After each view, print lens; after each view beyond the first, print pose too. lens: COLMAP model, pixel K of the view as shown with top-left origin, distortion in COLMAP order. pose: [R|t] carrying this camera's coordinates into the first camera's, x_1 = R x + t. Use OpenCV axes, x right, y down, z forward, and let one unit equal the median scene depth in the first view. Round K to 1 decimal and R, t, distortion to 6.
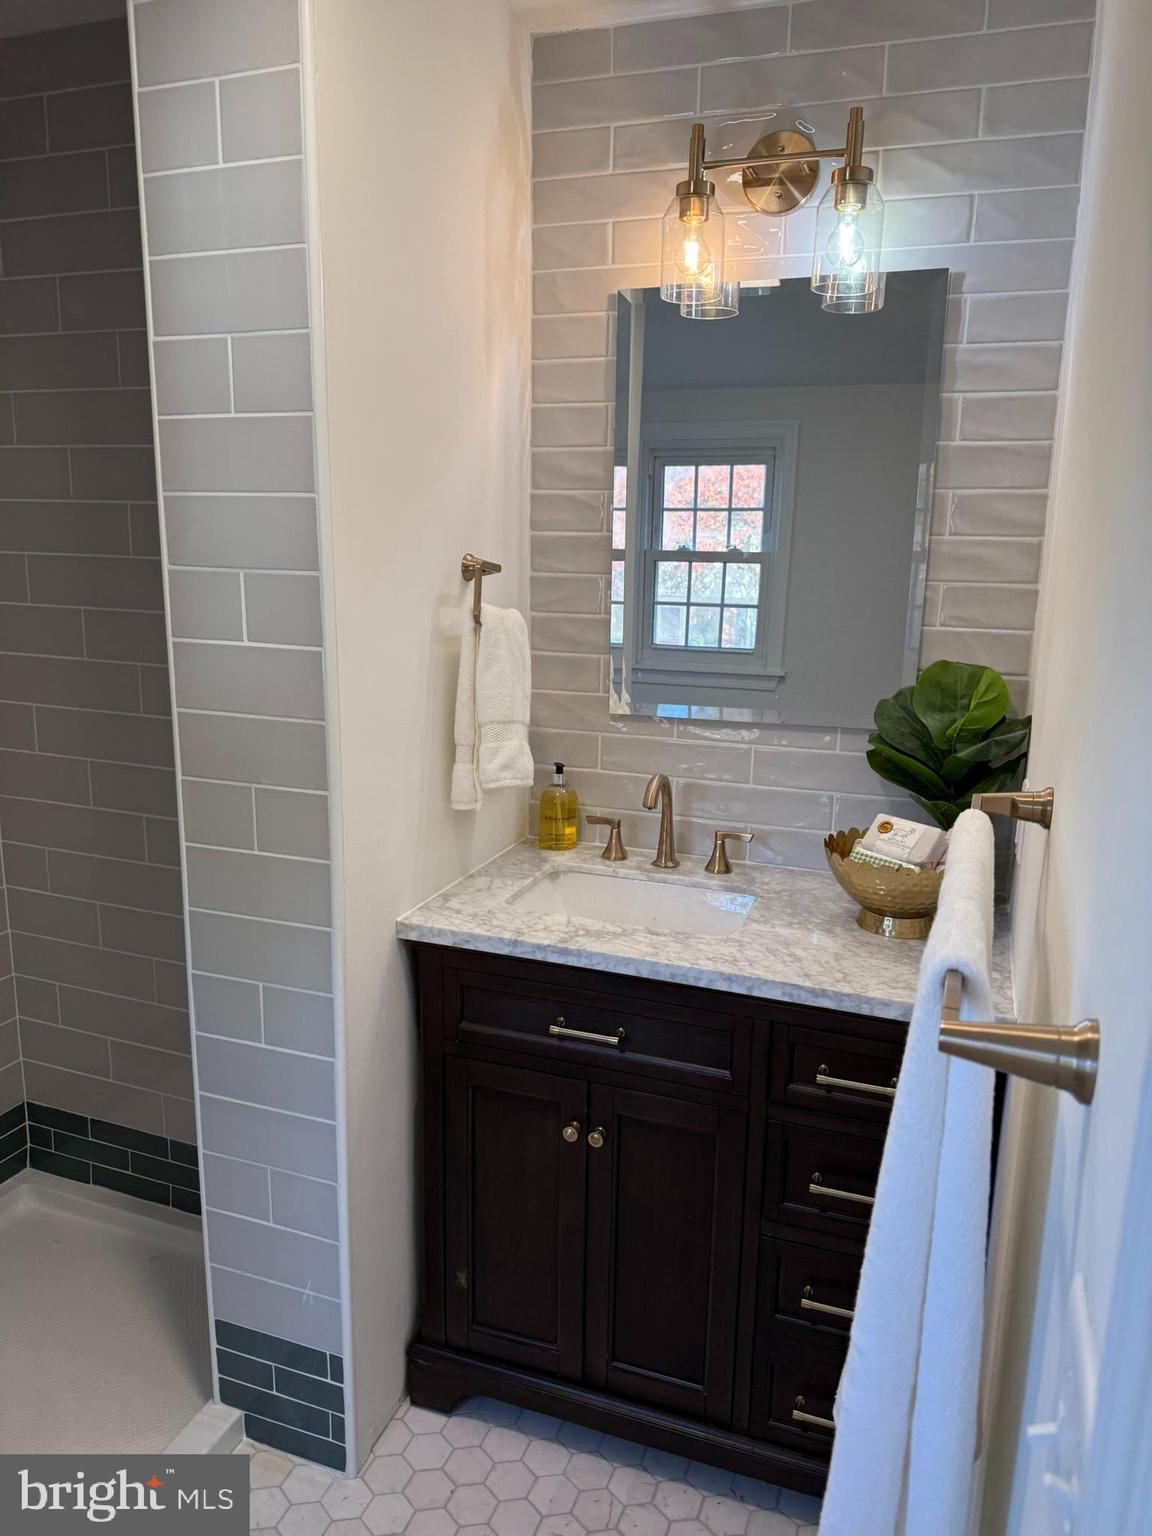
lens RADIAL K [[1087.3, 0, 578.7], [0, 1087.3, 770.0], [0, 0, 1]] dist [0.037421, -0.038950]
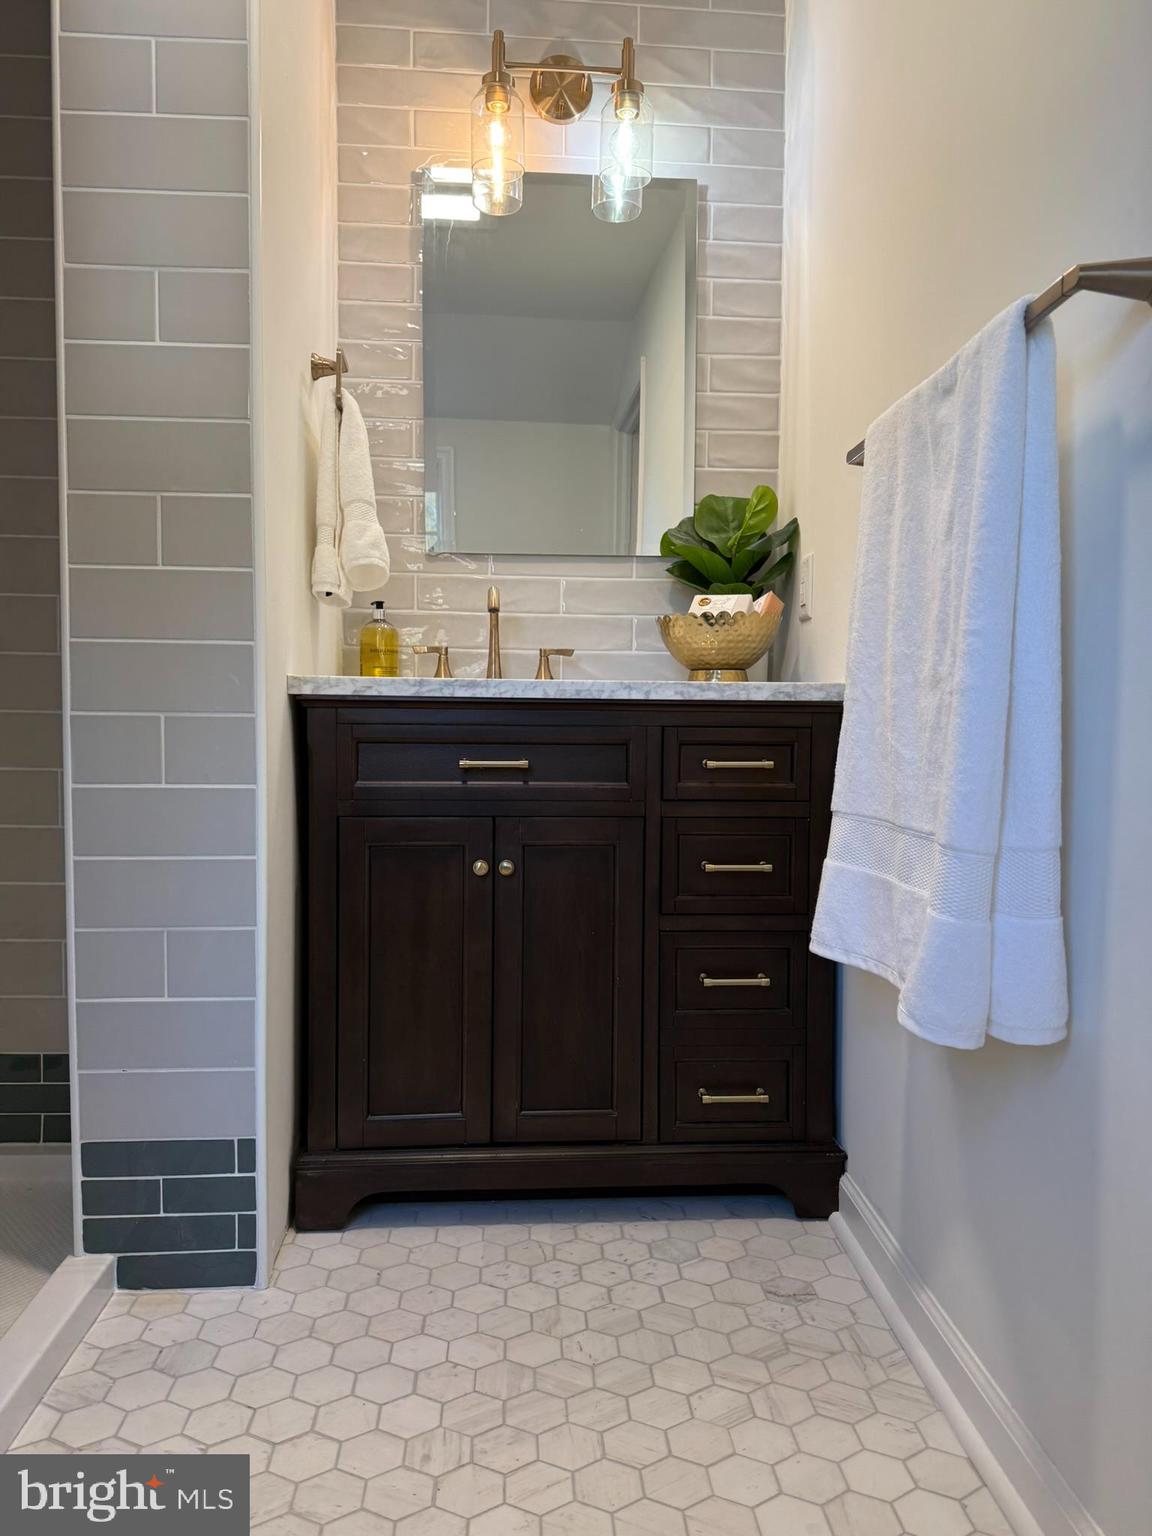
lens RADIAL K [[1087.3, 0, 584.7], [0, 1087.3, 768.8], [0, 0, 1]] dist [0.037421, -0.038950]
pose [[0.911880, -0.032771, 0.409146, -0.316610], [0.095700, 0.986310, -0.134292, 0.367017], [-0.399144, 0.161613, 0.902533, 0.016756]]
